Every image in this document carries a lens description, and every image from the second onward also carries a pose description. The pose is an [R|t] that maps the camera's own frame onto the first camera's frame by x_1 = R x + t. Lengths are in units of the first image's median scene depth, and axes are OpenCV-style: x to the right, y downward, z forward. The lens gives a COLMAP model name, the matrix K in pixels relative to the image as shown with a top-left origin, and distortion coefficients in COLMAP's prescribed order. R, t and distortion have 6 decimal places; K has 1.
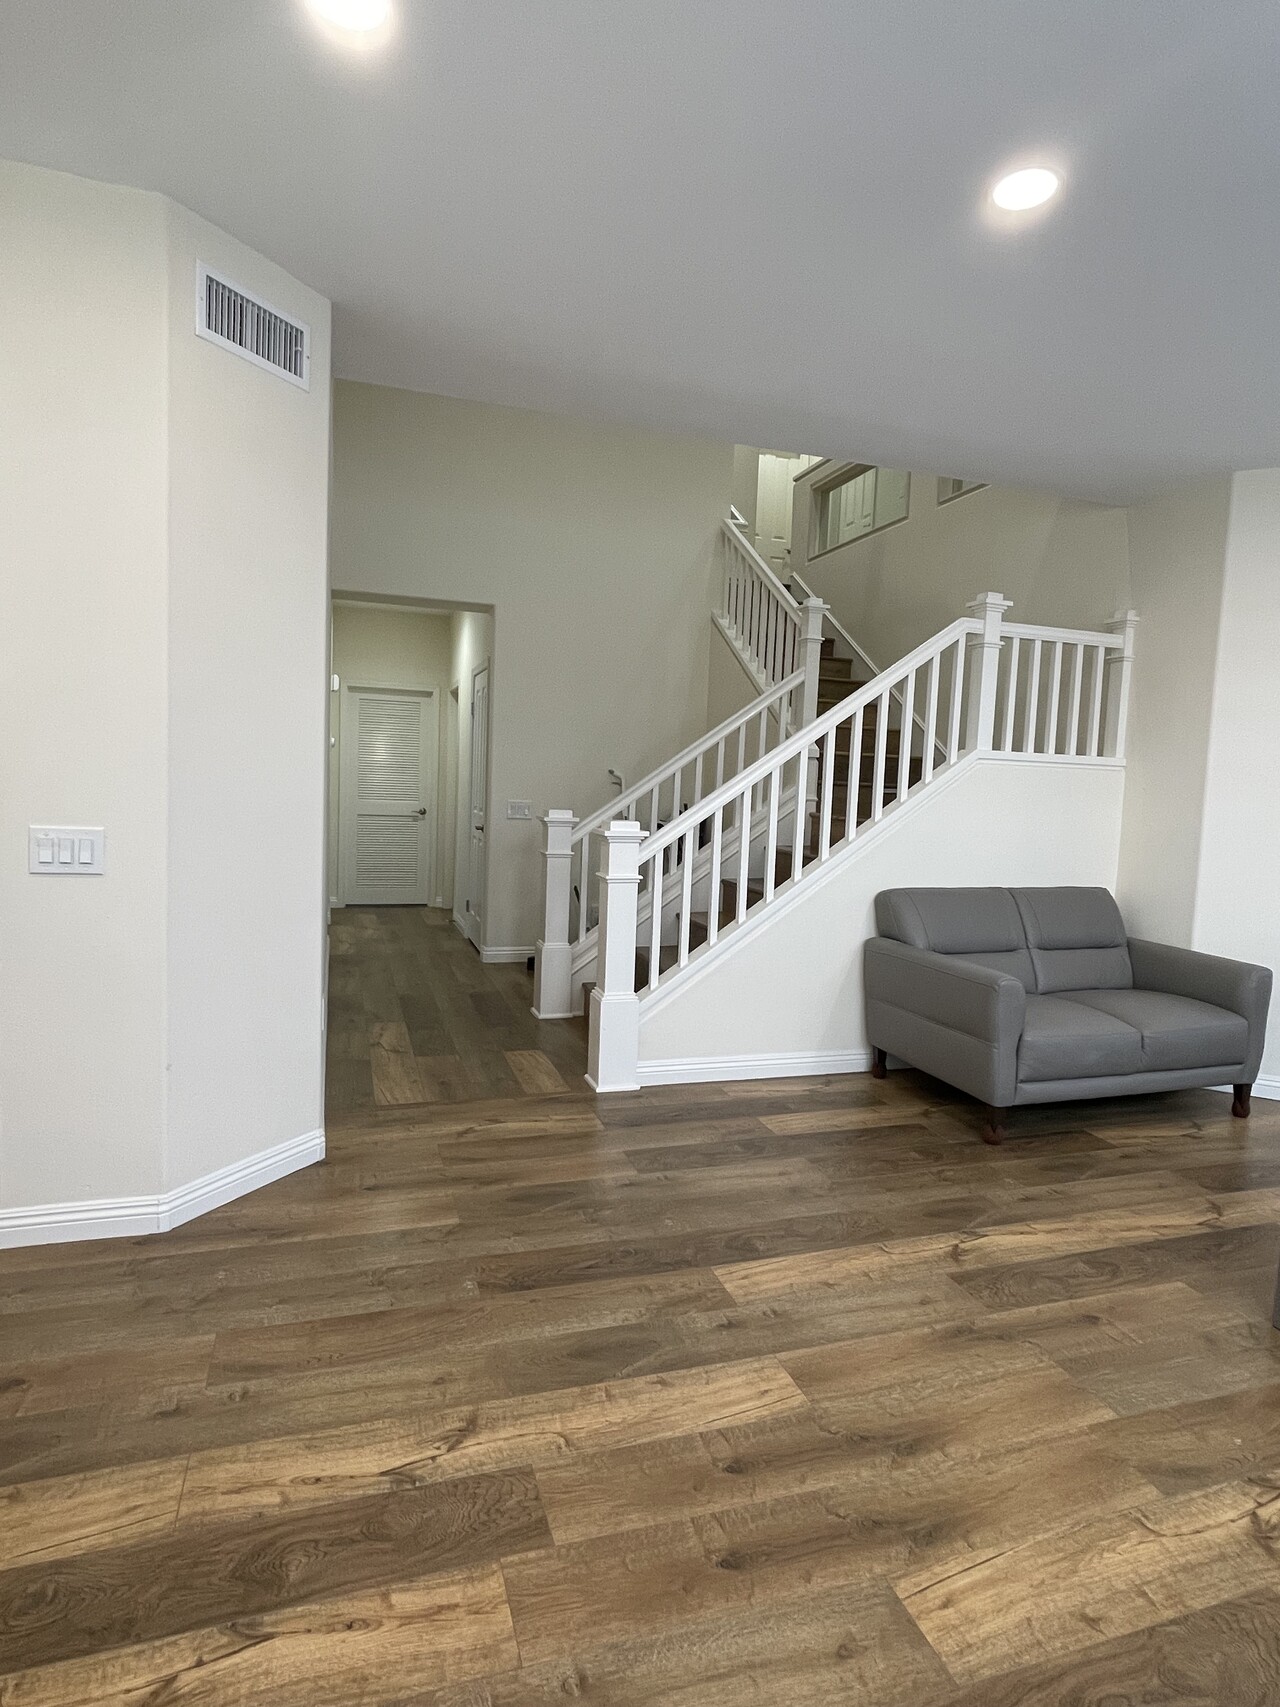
lens RADIAL K [[912.6, 0, 640.0], [0, 912.6, 853.5], [0, 0, 1]] dist [-0.003406, -0.000604]
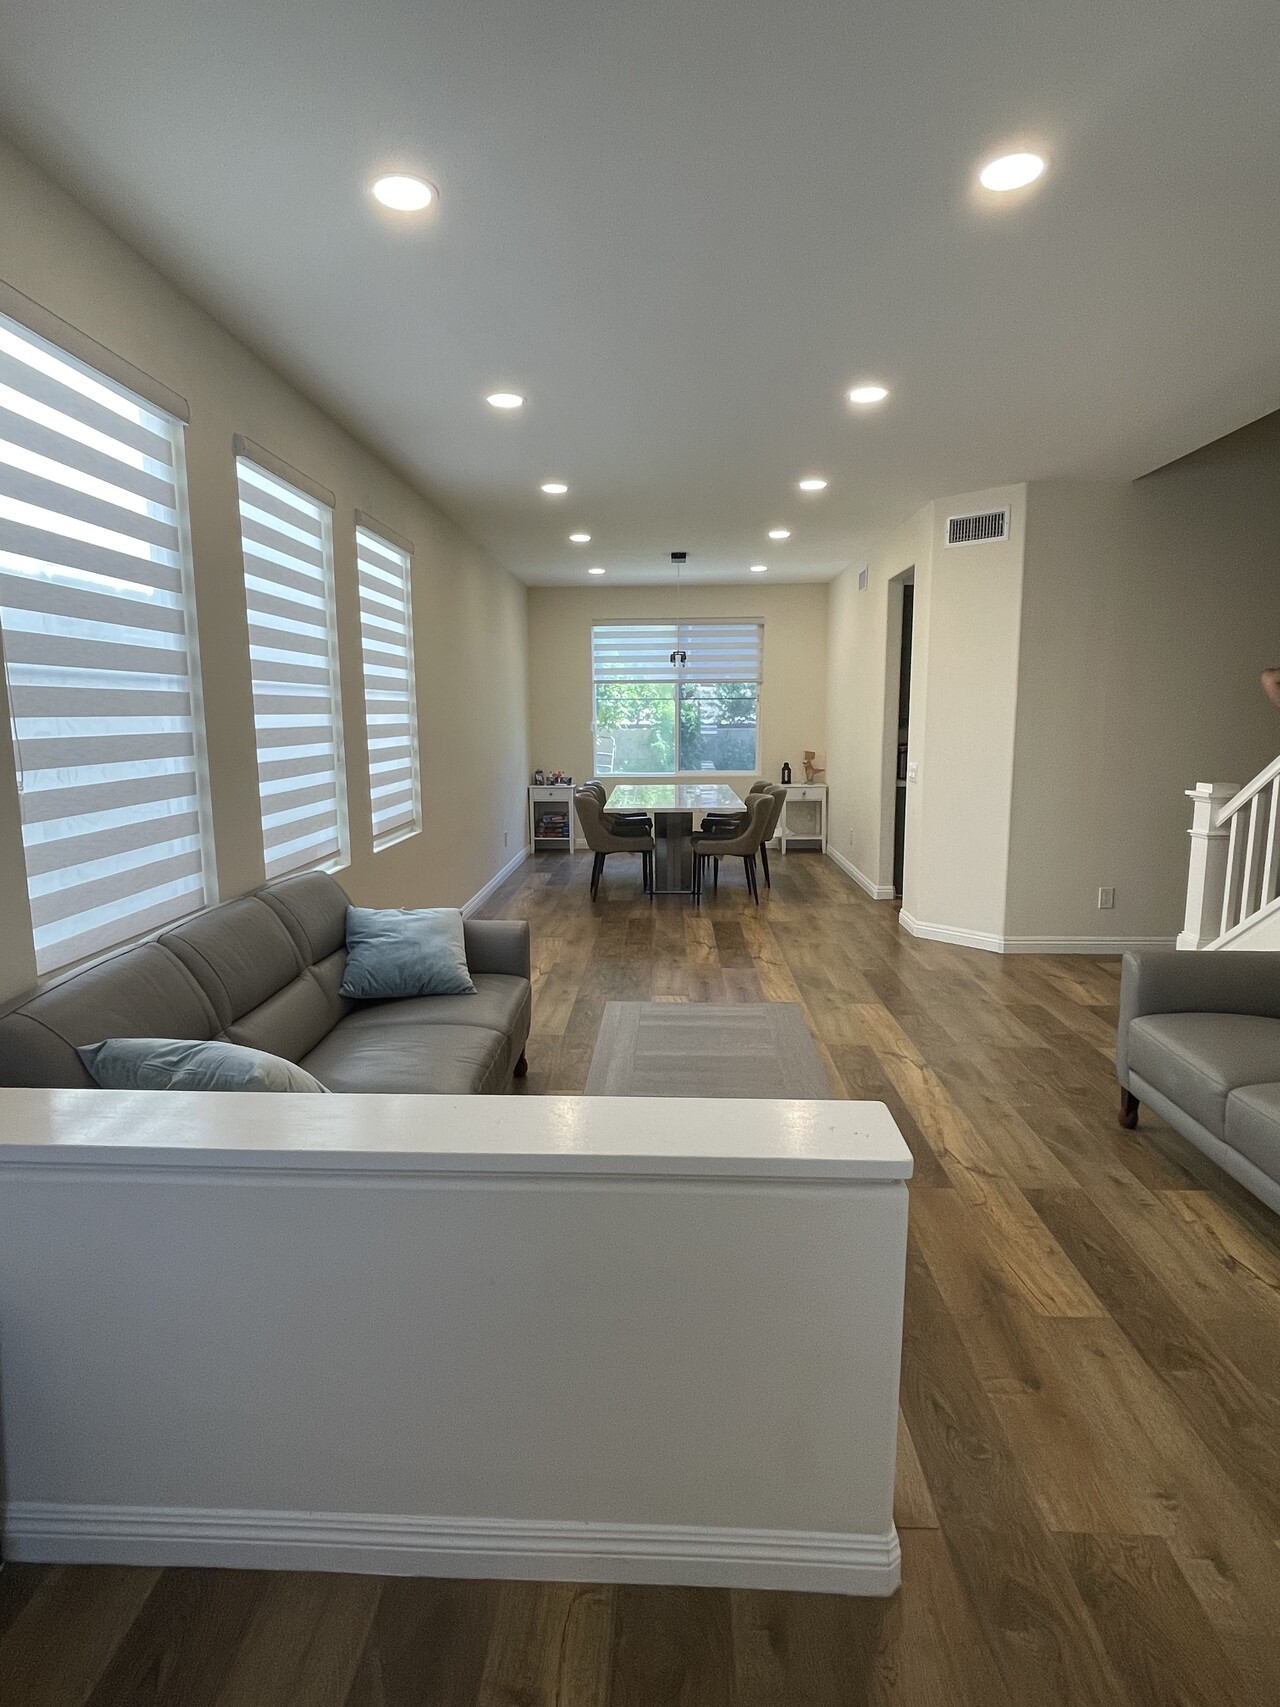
lens RADIAL K [[912.6, 0, 640.0], [0, 912.6, 853.5], [0, 0, 1]] dist [-0.003406, -0.000604]
pose [[-0.337404, 0.105568, -0.935422, 1.734129], [-0.088755, 0.985698, 0.143255, -0.064961], [0.937167, 0.131358, -0.323208, 0.972321]]
